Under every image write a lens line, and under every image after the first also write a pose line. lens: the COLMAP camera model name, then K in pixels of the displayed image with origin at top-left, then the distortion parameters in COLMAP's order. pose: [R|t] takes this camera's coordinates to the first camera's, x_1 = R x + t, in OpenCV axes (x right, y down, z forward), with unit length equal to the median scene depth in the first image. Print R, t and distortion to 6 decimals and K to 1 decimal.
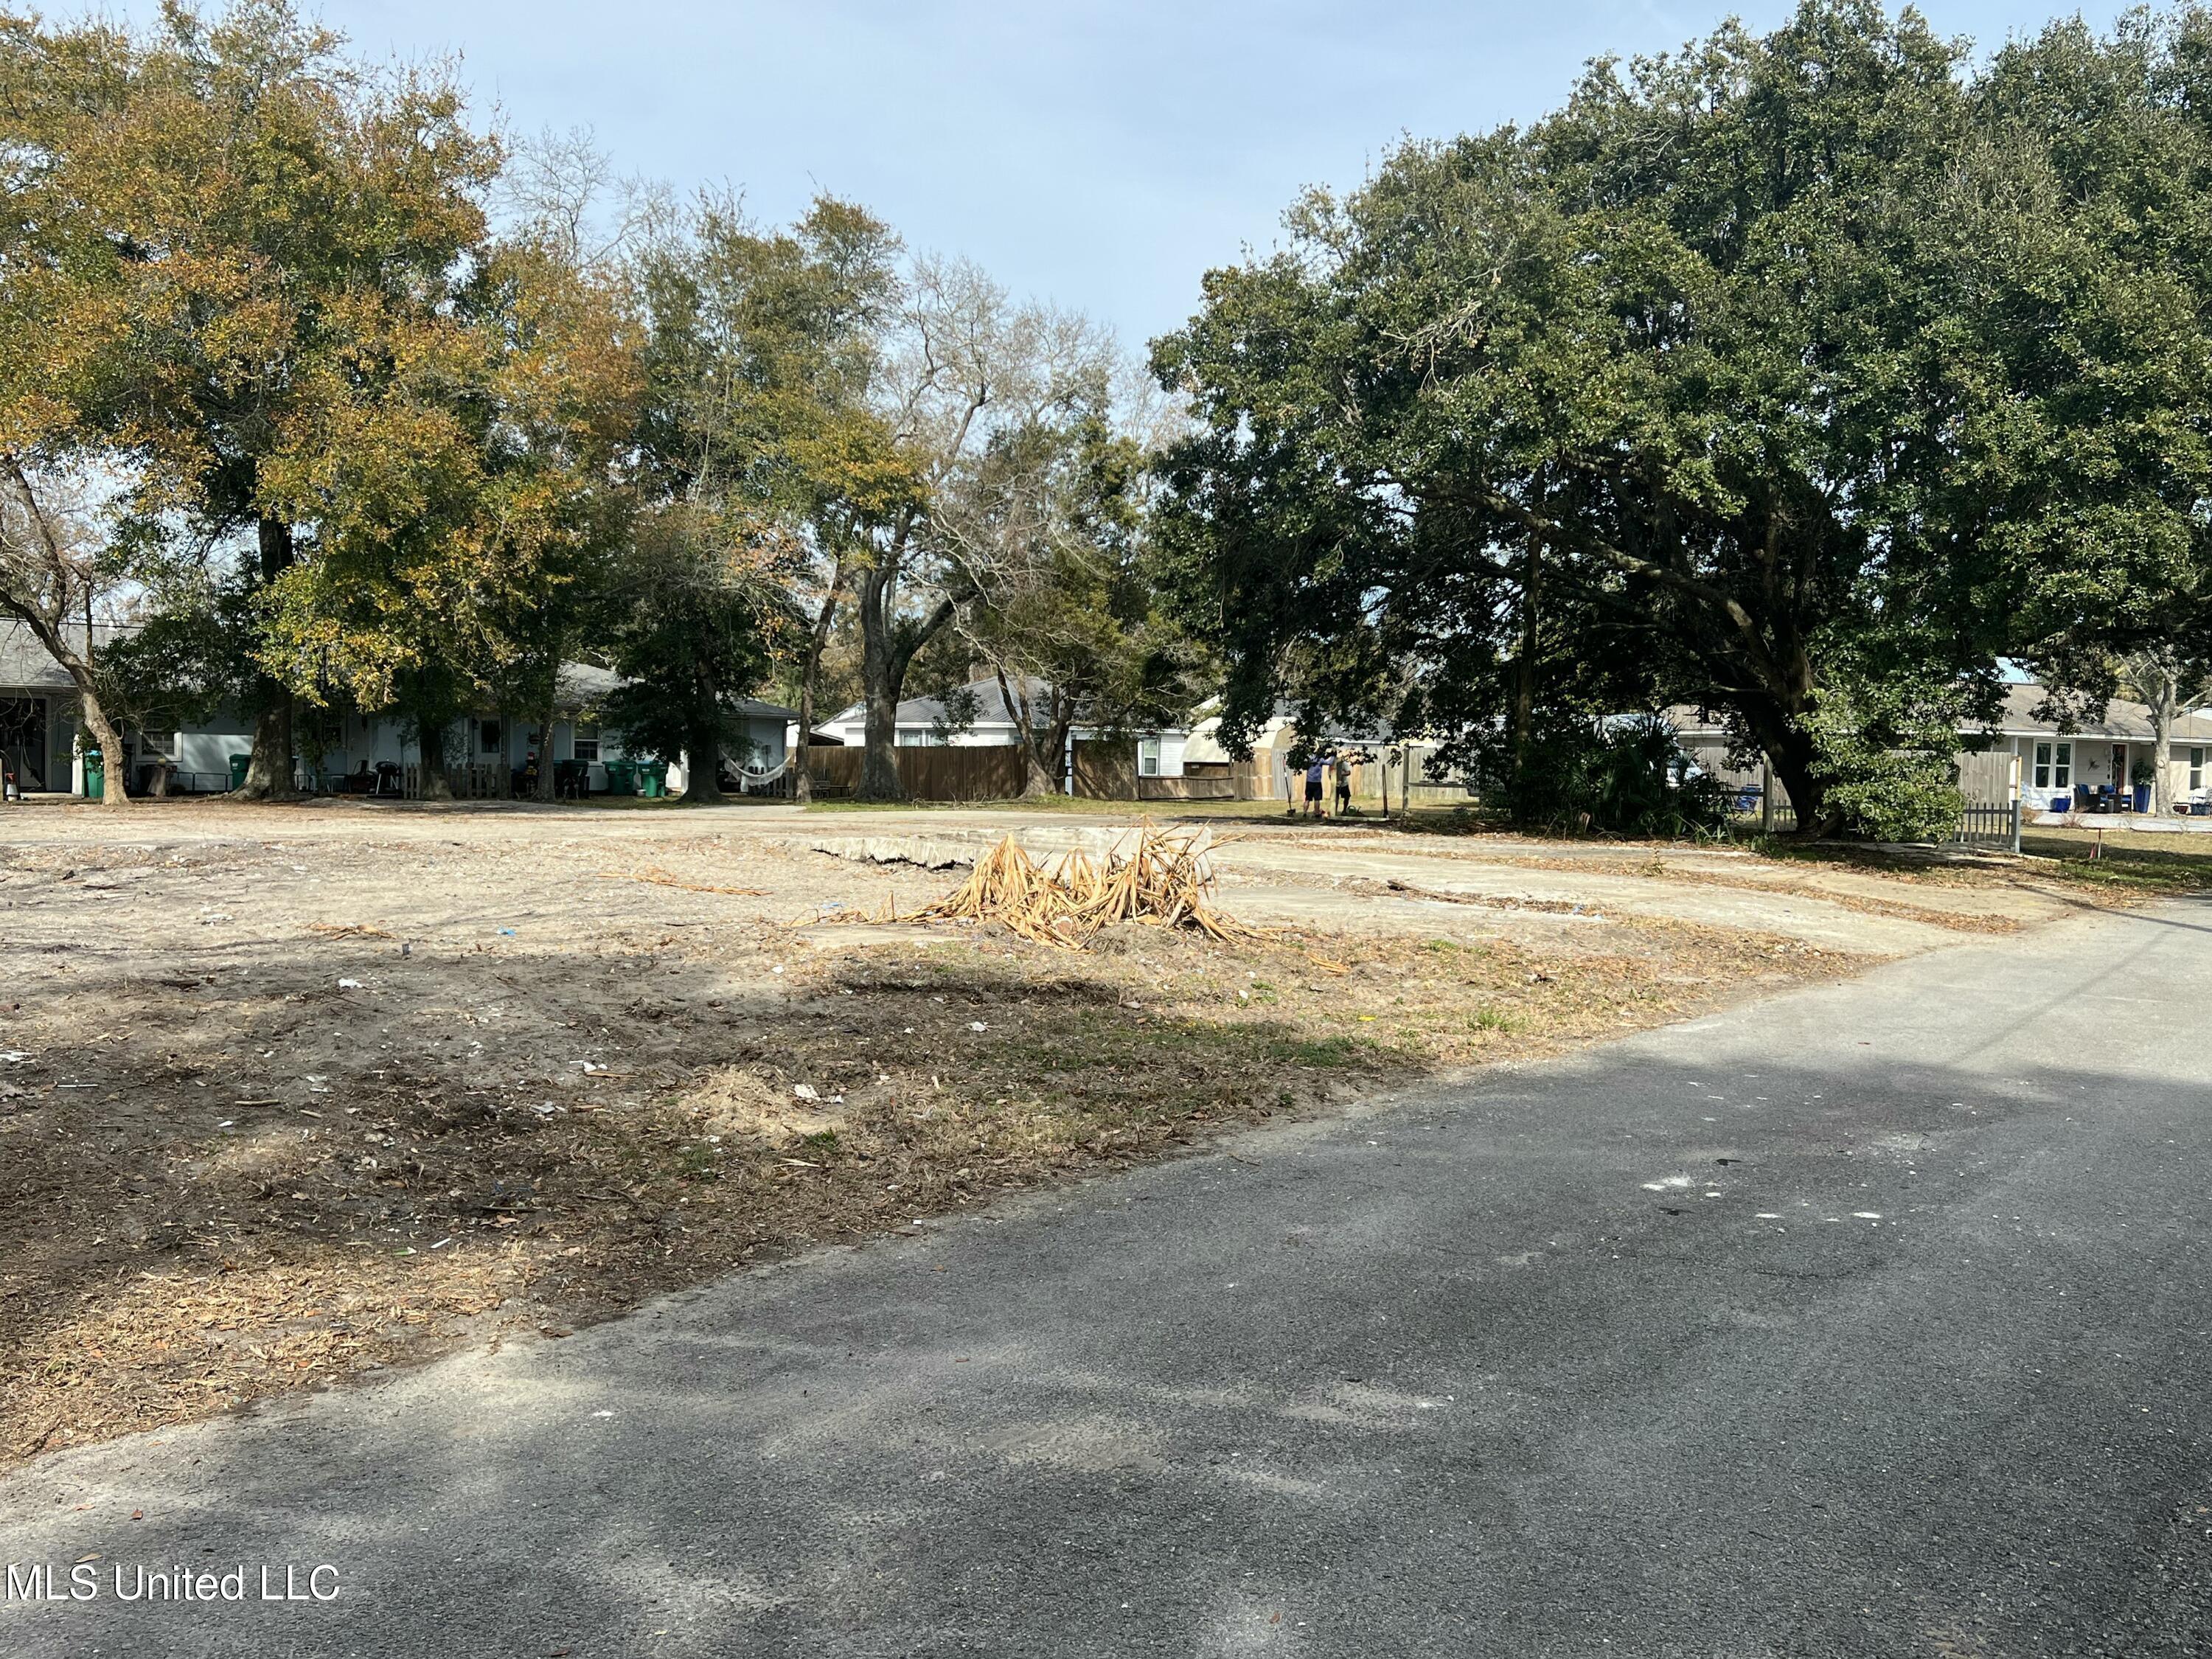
lens RADIAL K [[1942.3, 0, 1104.6], [0, 1942.3, 826.2], [0, 0, 1]] dist [0.092735, -0.116553]
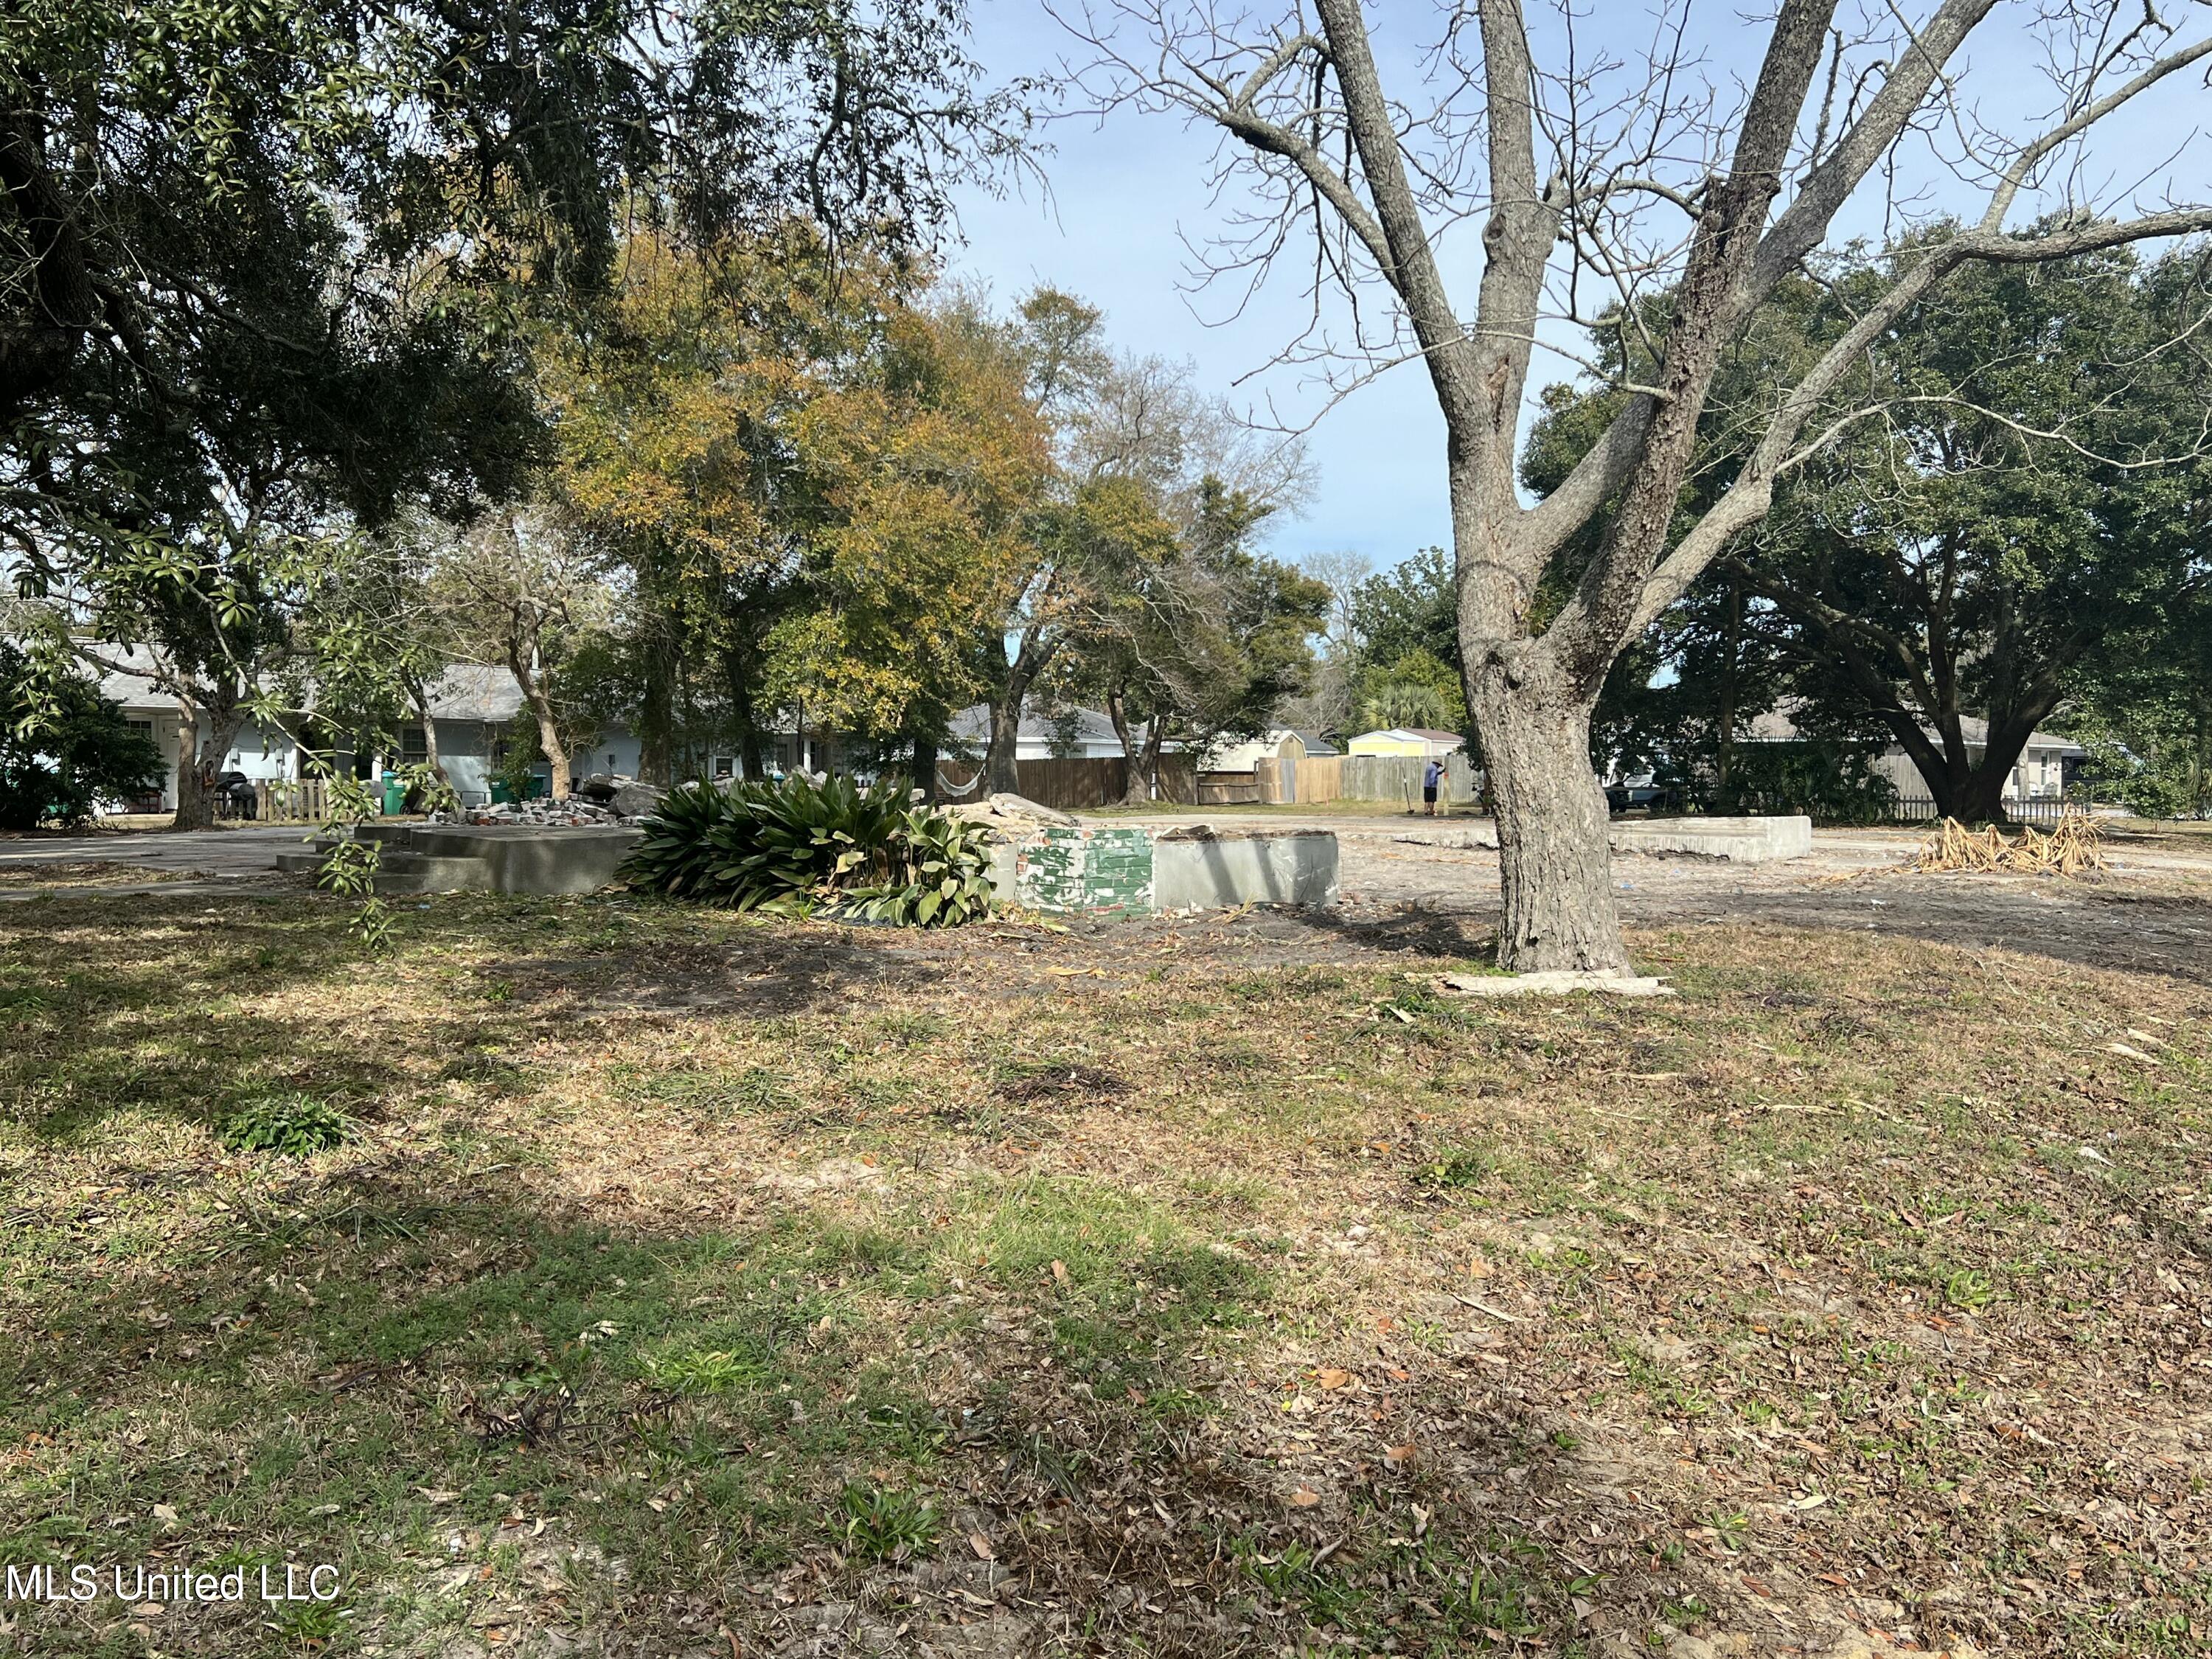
lens RADIAL K [[1942.3, 0, 1111.7], [0, 1942.3, 824.1], [0, 0, 1]] dist [0.092735, -0.116553]
pose [[0.977340, -0.017407, 0.210958, -0.512059], [0.018541, 0.999822, -0.003403, 0.002268], [-0.210862, 0.007237, 0.977489, -0.197206]]
